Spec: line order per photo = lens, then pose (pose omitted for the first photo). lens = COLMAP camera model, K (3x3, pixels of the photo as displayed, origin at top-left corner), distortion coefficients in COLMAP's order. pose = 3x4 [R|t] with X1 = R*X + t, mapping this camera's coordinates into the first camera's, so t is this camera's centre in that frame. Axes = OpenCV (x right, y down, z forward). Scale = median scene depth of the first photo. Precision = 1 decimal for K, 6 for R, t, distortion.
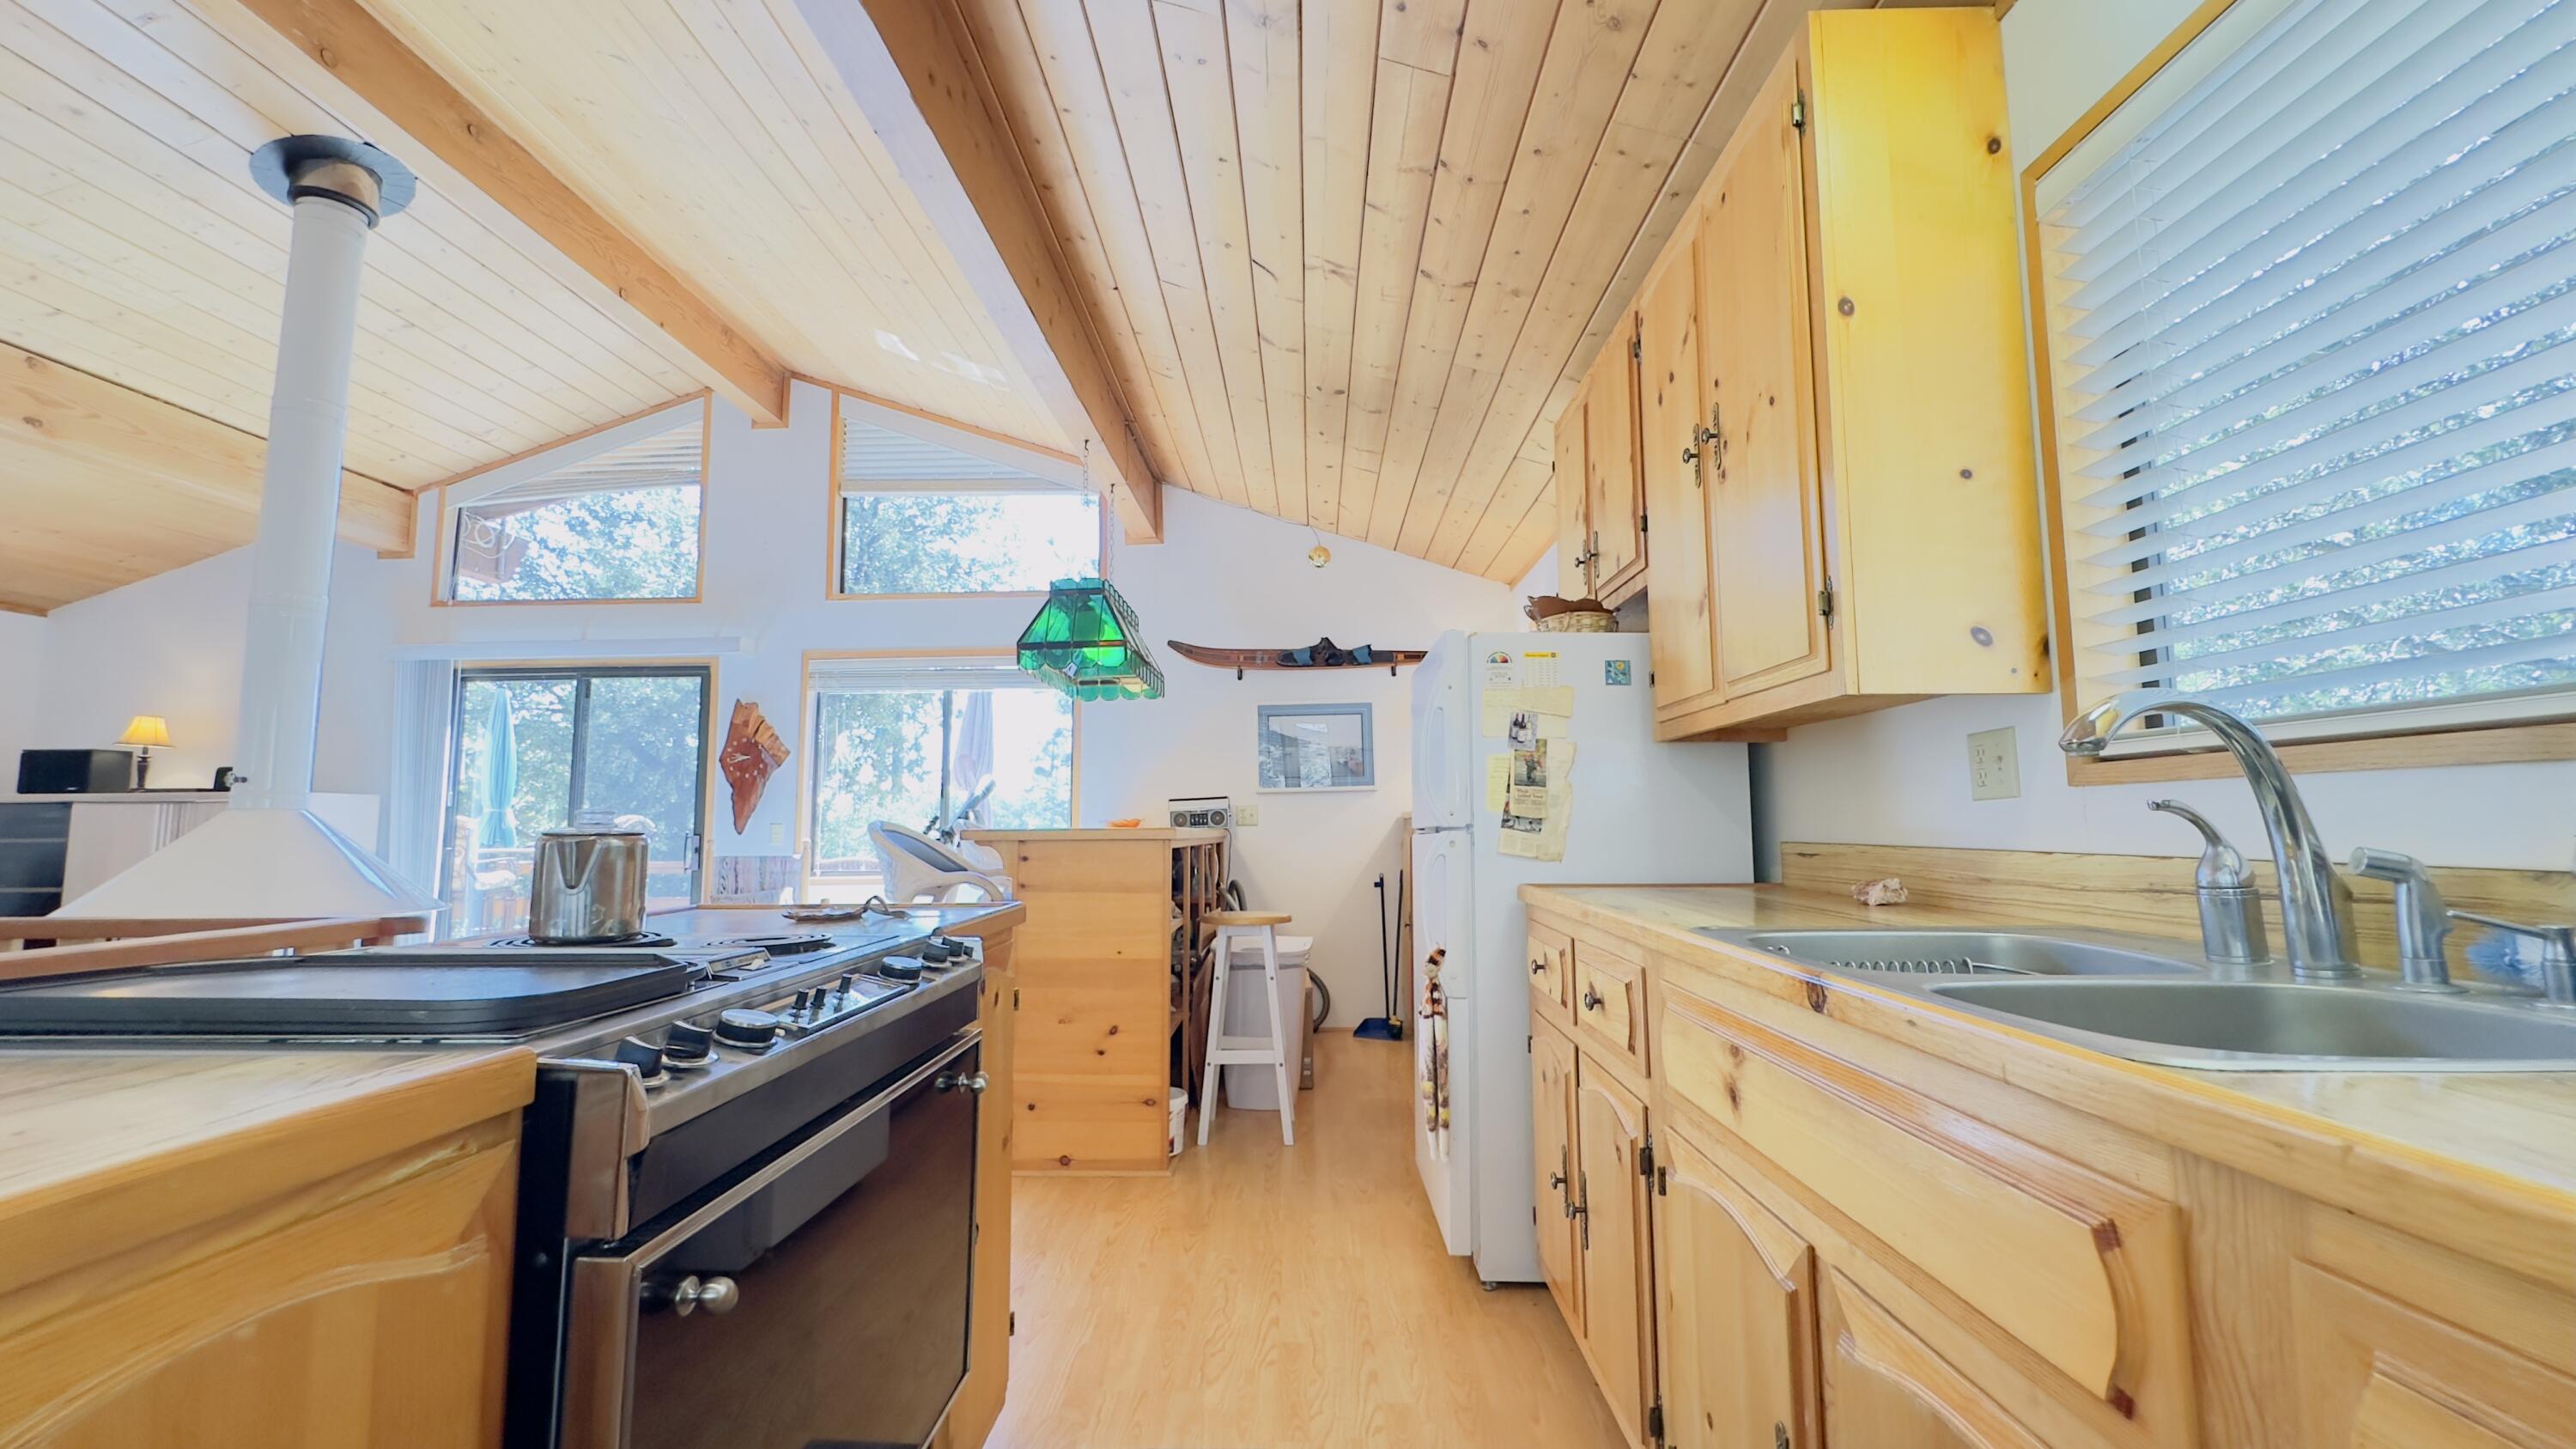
lens RADIAL K [[1037.9, 0, 1281.0], [0, 1037.9, 720.7], [0, 0, 1]] dist [0.000587, 0.000443]
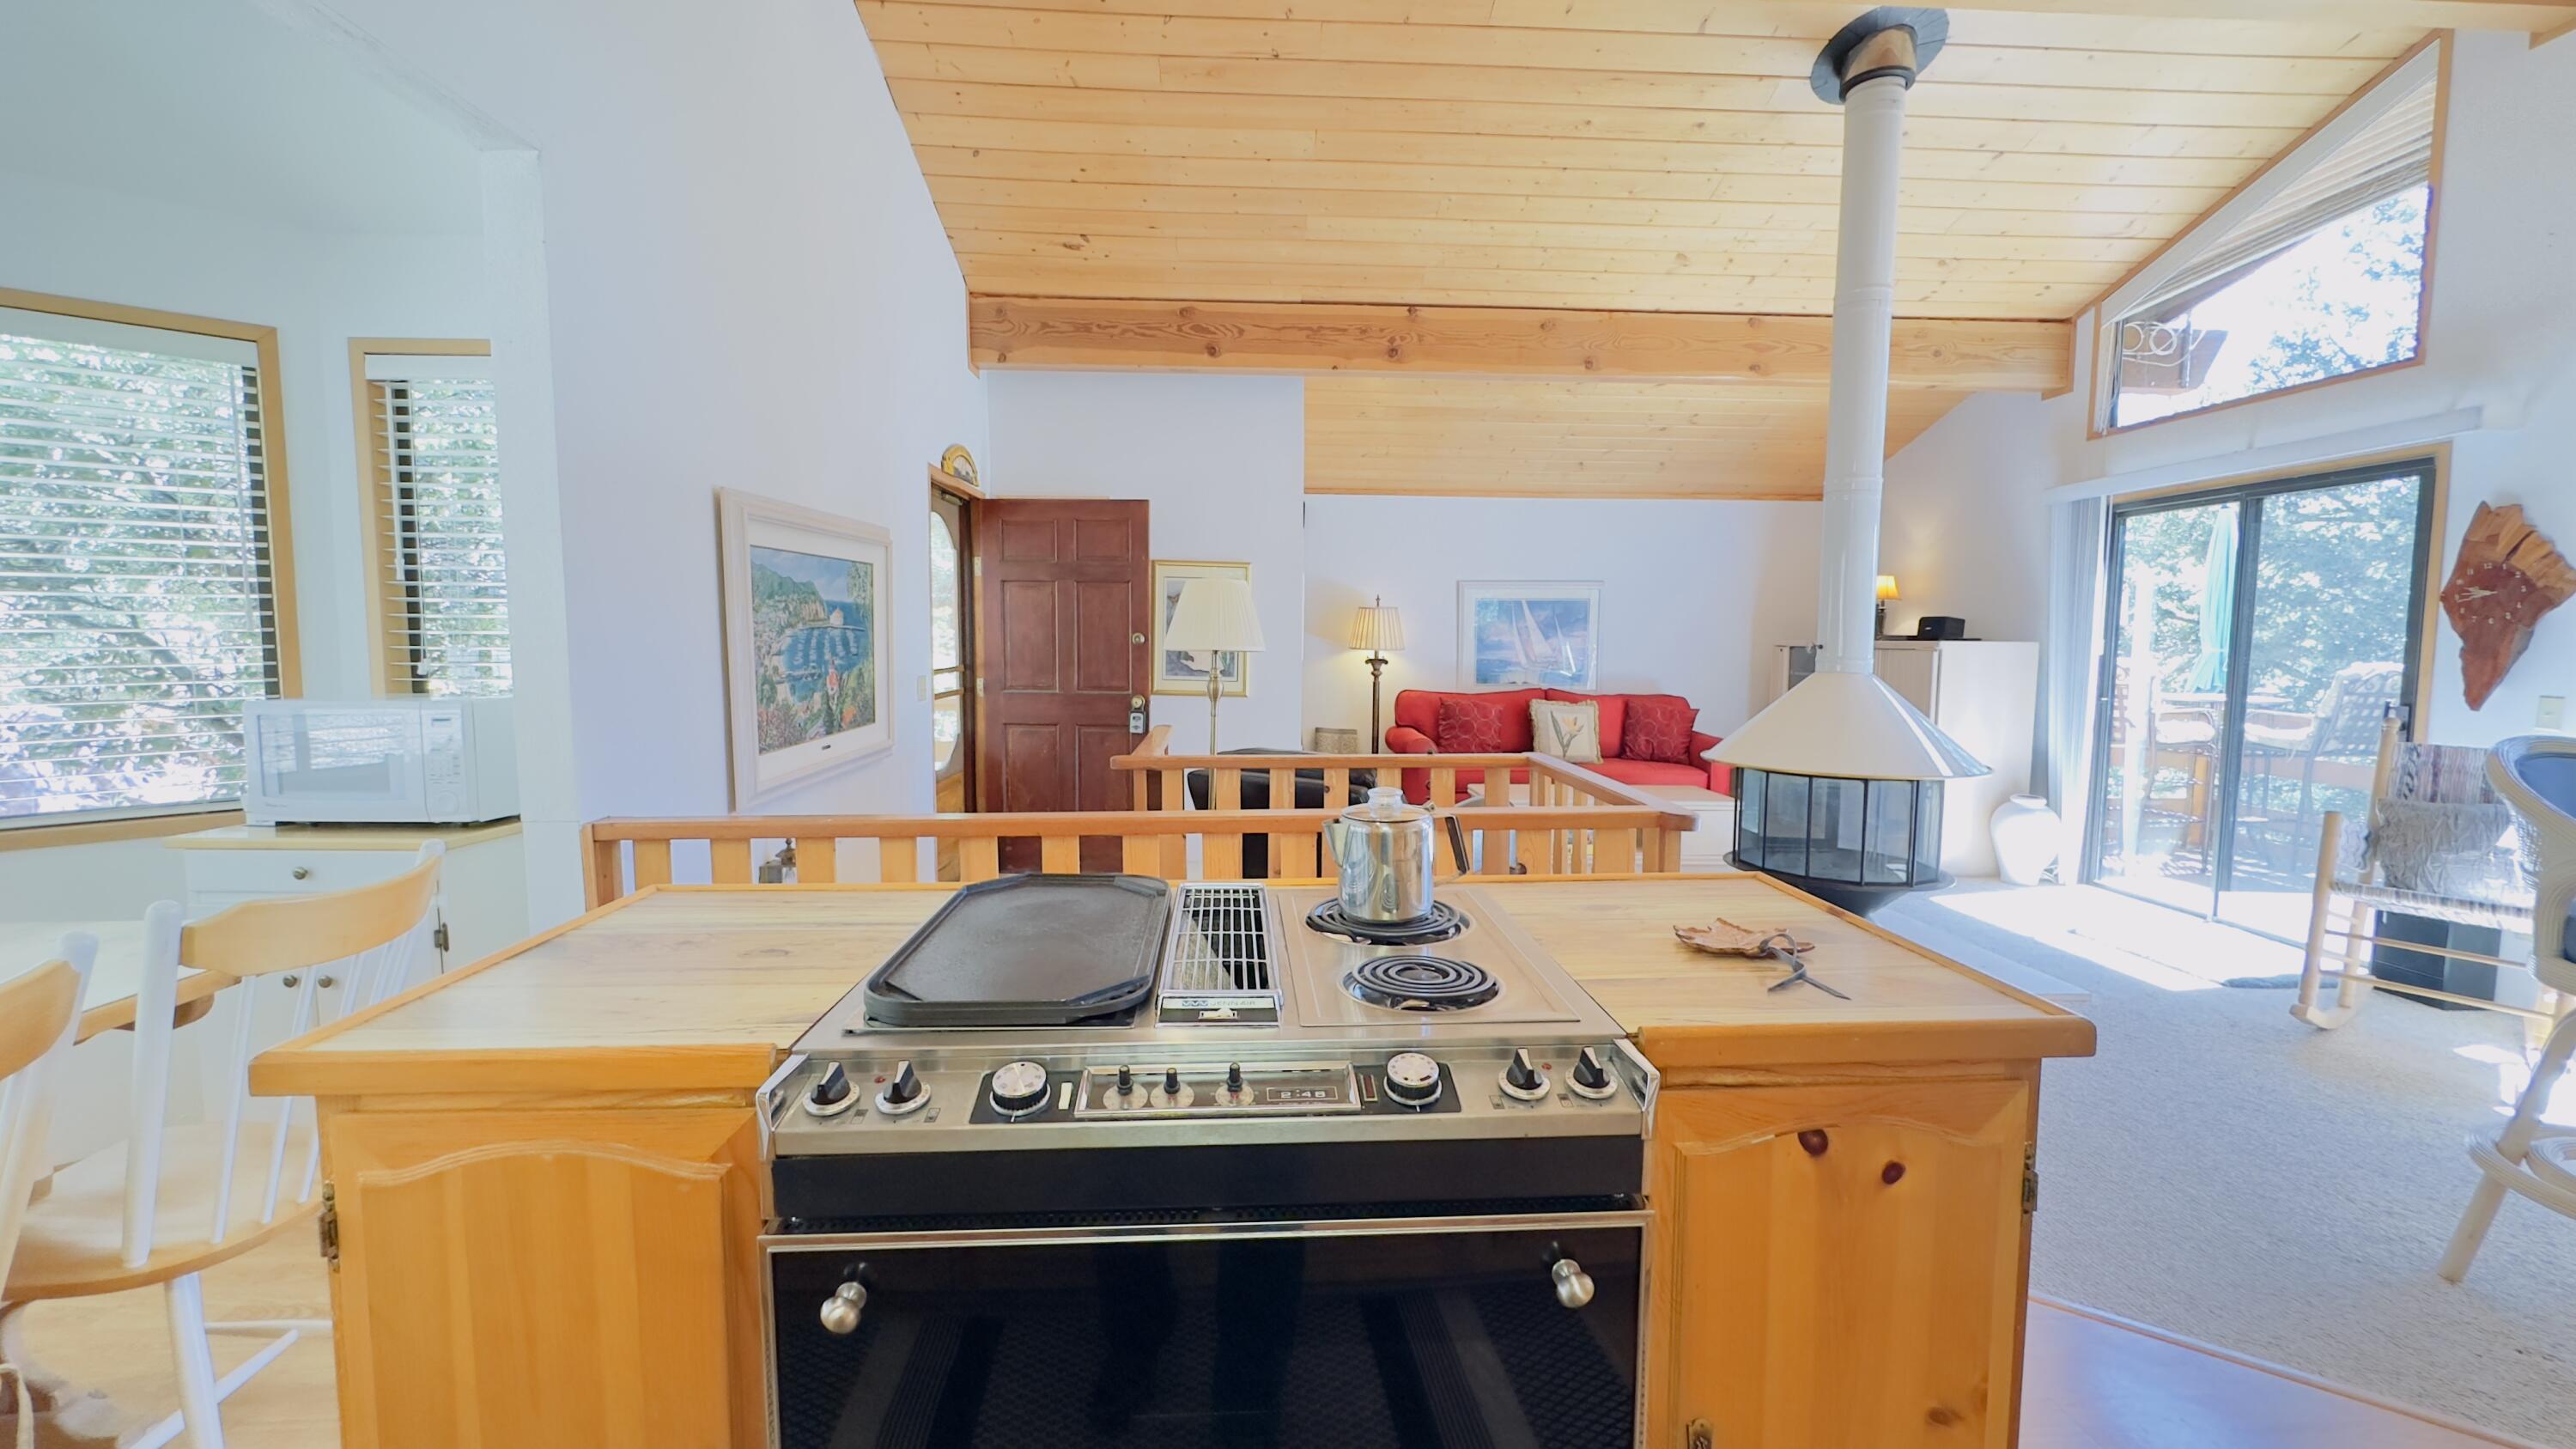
lens RADIAL K [[1037.9, 0, 1281.0], [0, 1037.9, 720.7], [0, 0, 1]] dist [0.000587, 0.000443]
pose [[0.078035, 0.087487, -0.993104, 0.075088], [0.096768, 0.990774, 0.094886, -0.019737], [0.992243, -0.103505, 0.068849, 0.194506]]
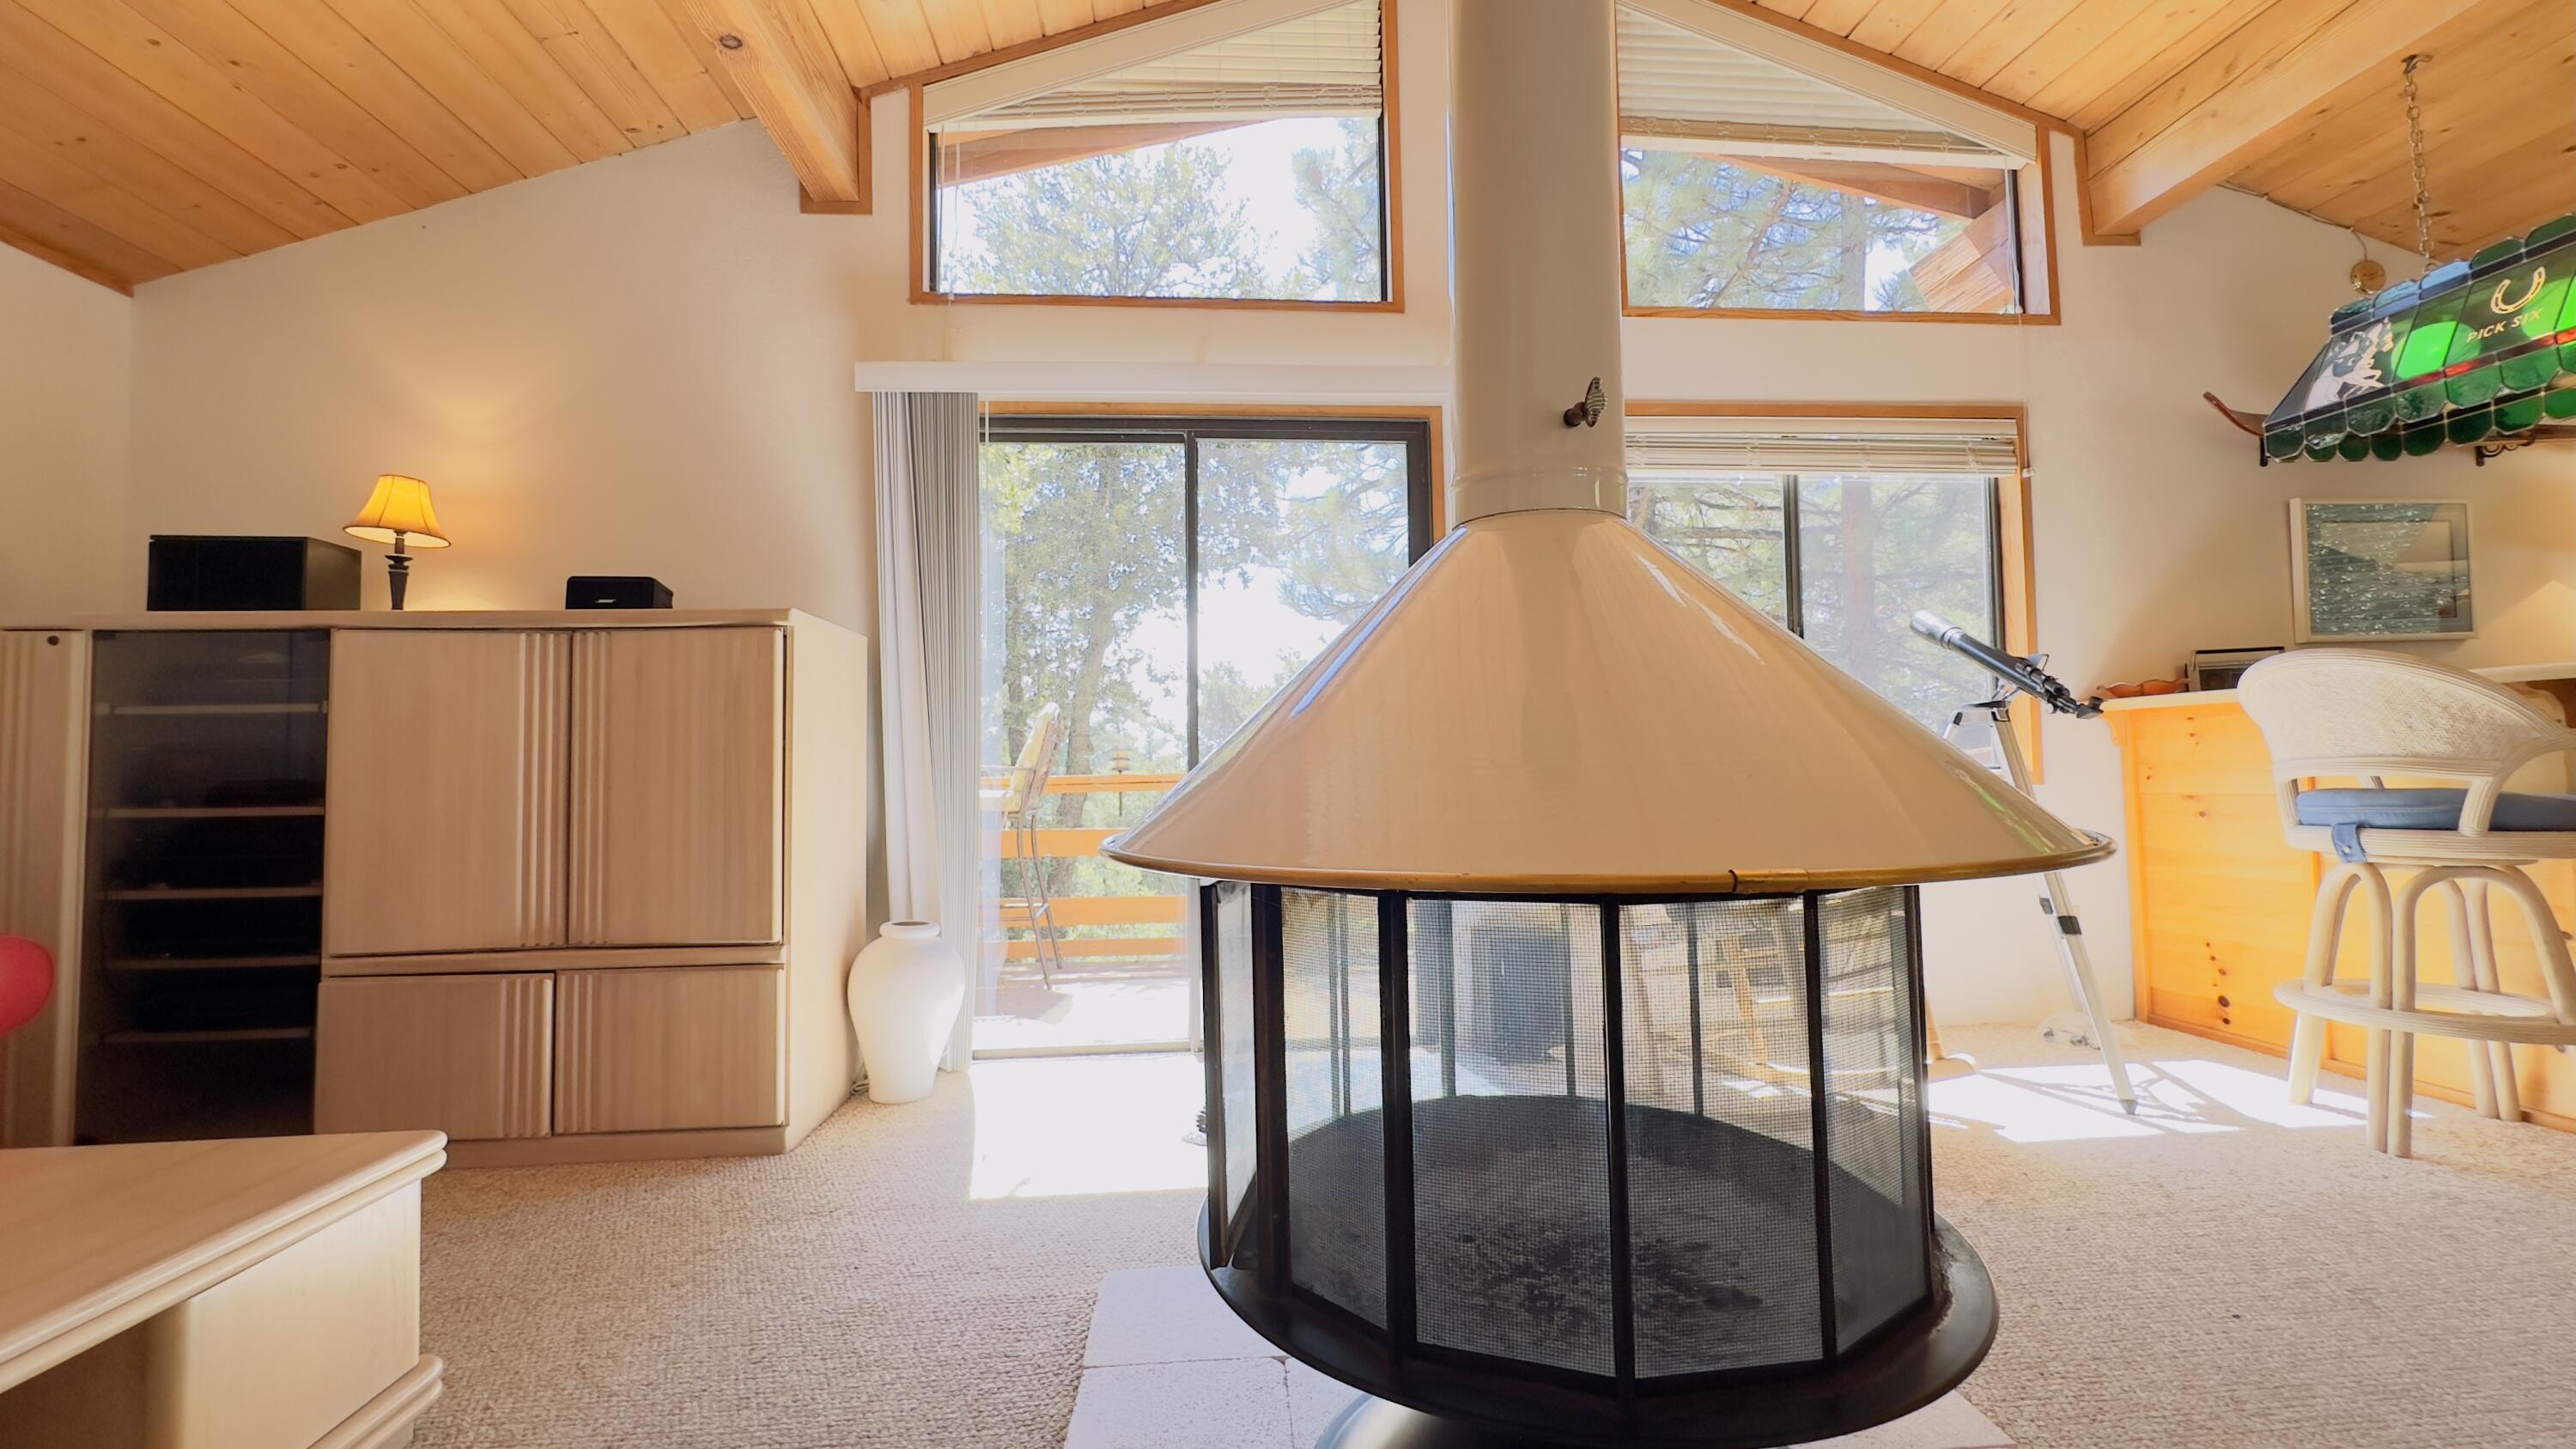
lens RADIAL K [[1027.3, 0, 1286.0], [0, 1027.3, 717.9], [0, 0, 1]] dist [-0.007787, 0.000410]
pose [[0.993013, -0.003261, 0.117962, -0.697939], [-0.003006, 0.998594, 0.052917, 0.082443], [-0.117969, -0.052902, 0.991607, 0.433866]]
